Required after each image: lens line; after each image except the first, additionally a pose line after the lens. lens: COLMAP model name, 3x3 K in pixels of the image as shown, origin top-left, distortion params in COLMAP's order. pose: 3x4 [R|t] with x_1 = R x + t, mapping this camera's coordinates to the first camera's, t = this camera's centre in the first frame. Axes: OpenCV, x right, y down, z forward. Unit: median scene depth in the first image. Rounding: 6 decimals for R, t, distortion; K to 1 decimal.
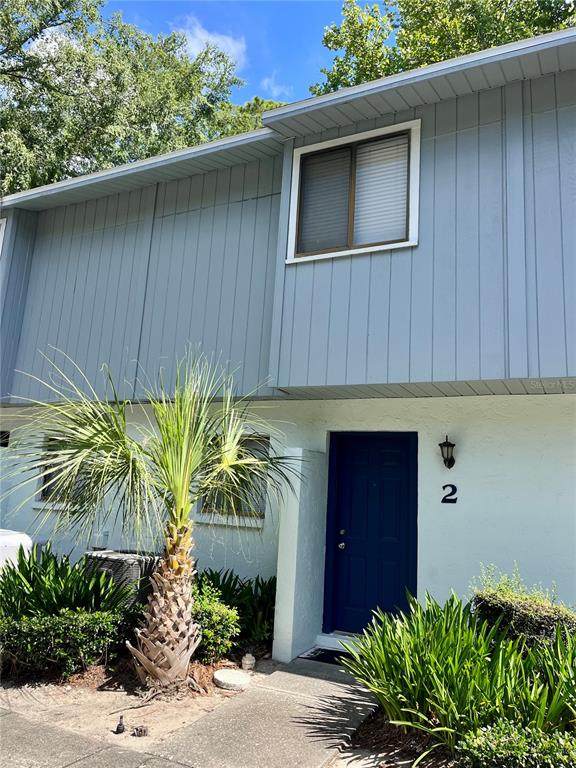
lens RADIAL K [[574.8, 0, 288.0], [0, 574.8, 384.0], [0, 0, 1]] dist [0.082230, 0.000127]
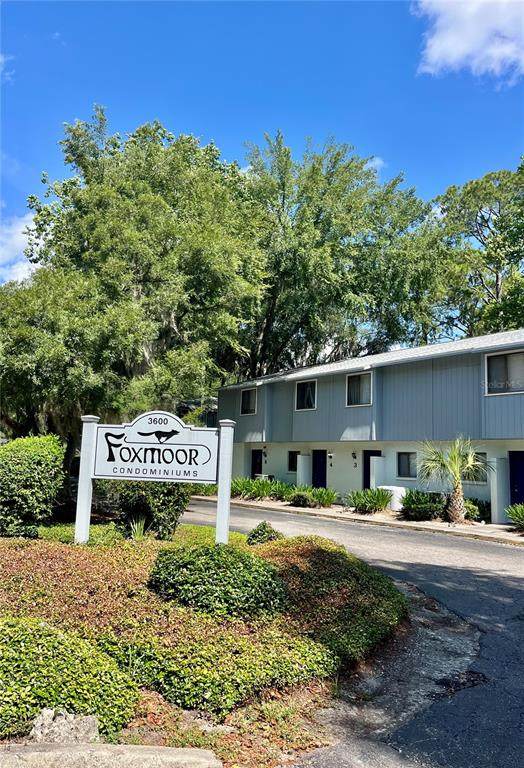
lens RADIAL K [[573.2, 0, 262.0], [0, 573.2, 384.0], [0, 0, 1]] dist [0.056955, 0.000493]
pose [[0.893137, -0.090455, -0.440595, 0.323222], [0.091541, 0.995623, -0.018839, -0.357175], [0.440371, -0.023506, 0.897508, -2.429236]]
